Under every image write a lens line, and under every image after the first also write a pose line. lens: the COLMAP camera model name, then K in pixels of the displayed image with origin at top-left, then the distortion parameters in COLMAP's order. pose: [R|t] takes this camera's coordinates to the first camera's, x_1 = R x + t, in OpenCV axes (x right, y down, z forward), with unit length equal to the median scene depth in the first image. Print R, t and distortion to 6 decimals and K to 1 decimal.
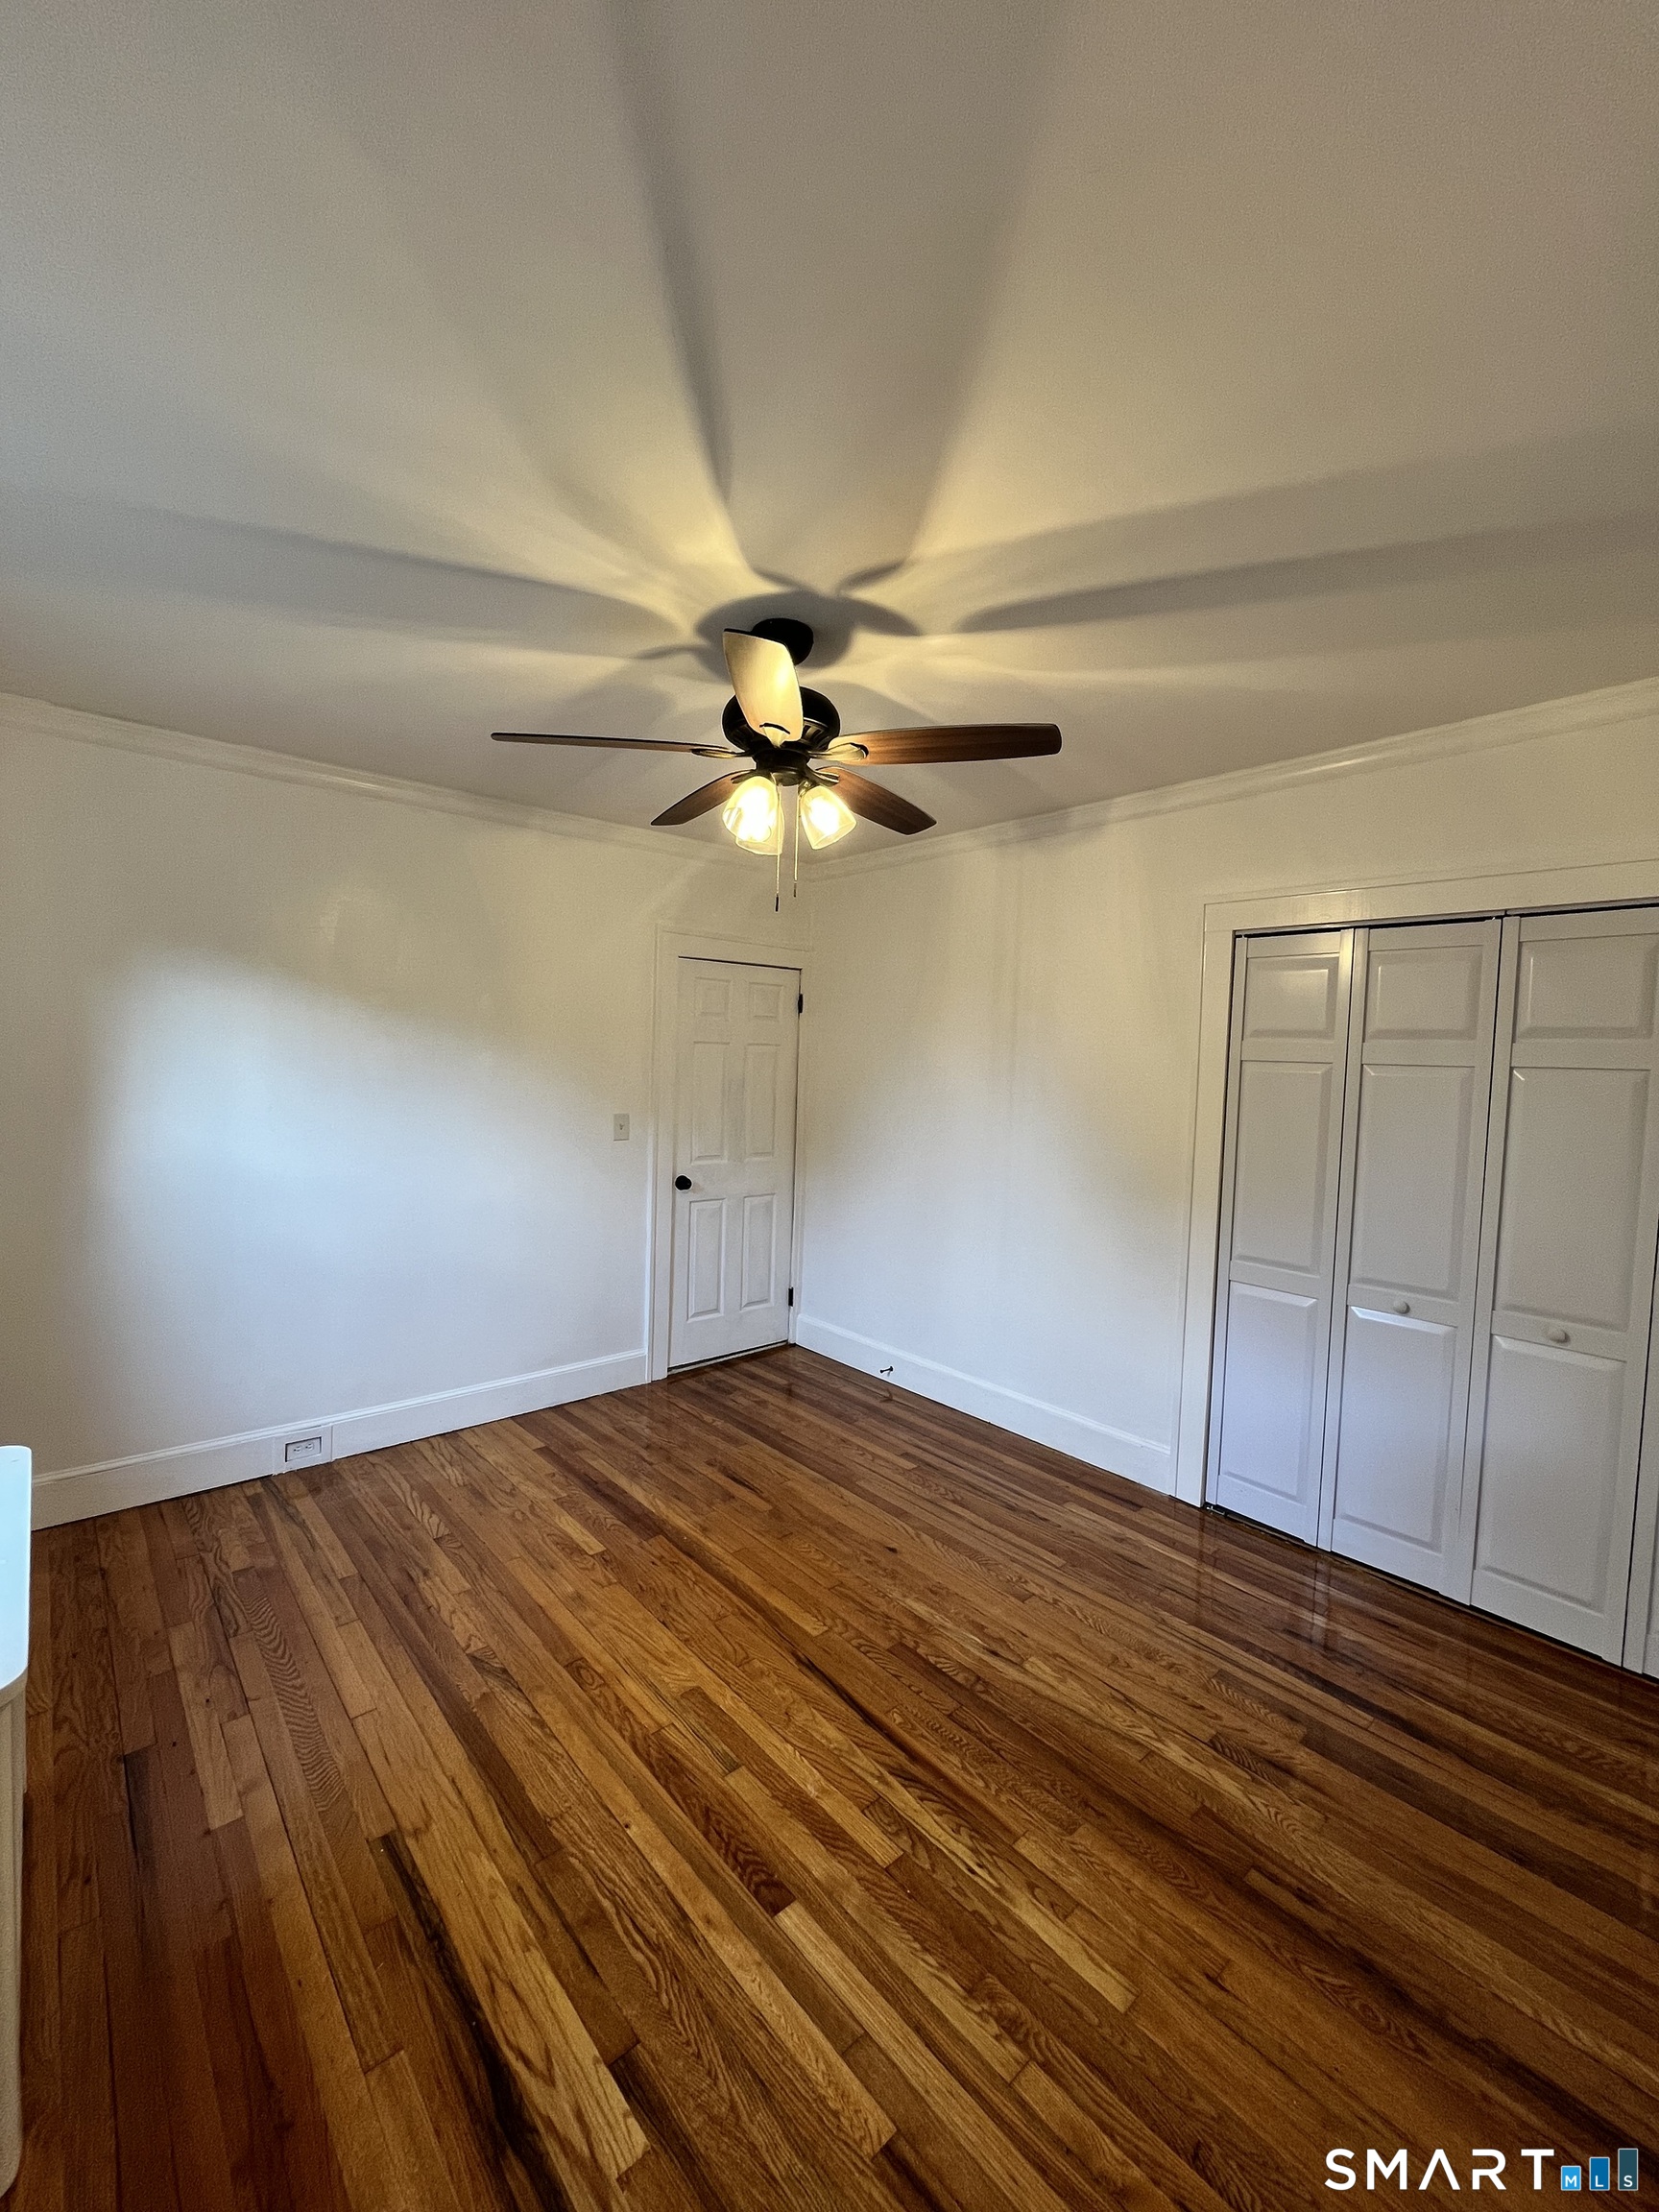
lens RADIAL K [[893.2, 0, 829.5], [0, 893.2, 1106.0], [0, 0, 1]] dist [0.001022, 0.000313]
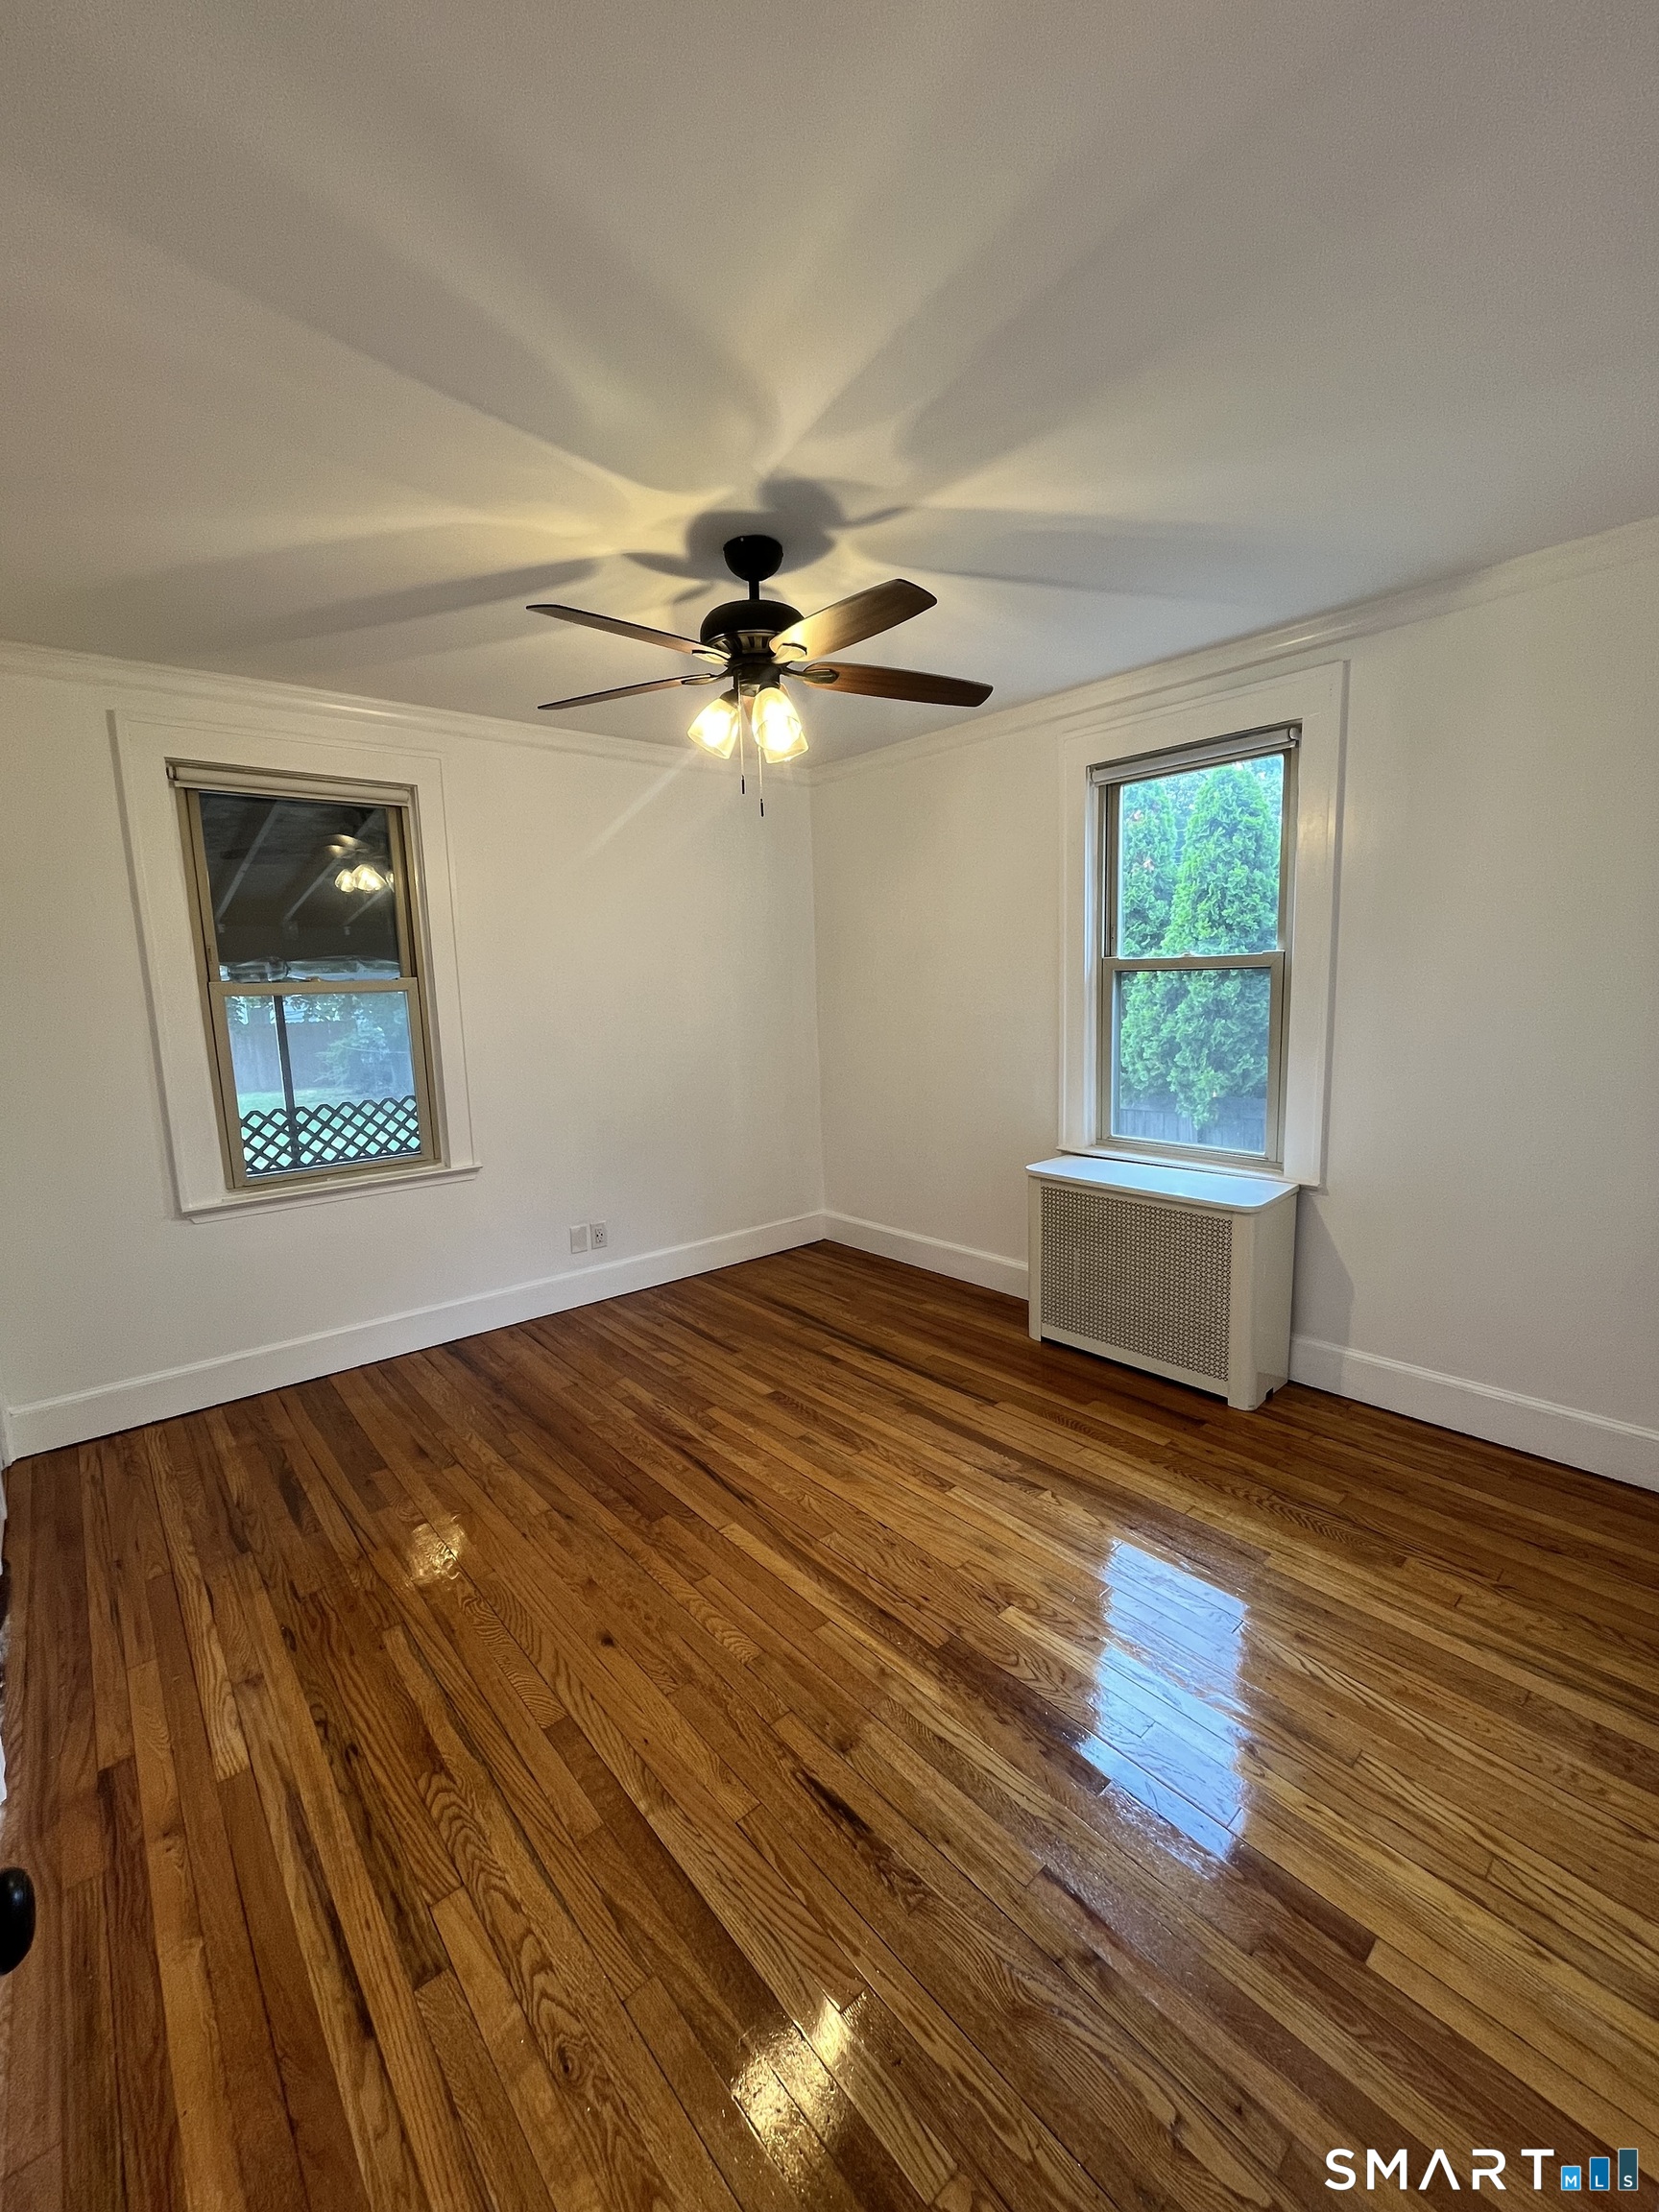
lens RADIAL K [[893.2, 0, 829.5], [0, 893.2, 1106.0], [0, 0, 1]] dist [0.001022, 0.000313]
pose [[-0.999943, -0.000381, 0.010671, -0.150525], [0.001752, 0.979952, 0.199224, -0.087165], [-0.010533, 0.199231, -0.979896, 2.112579]]
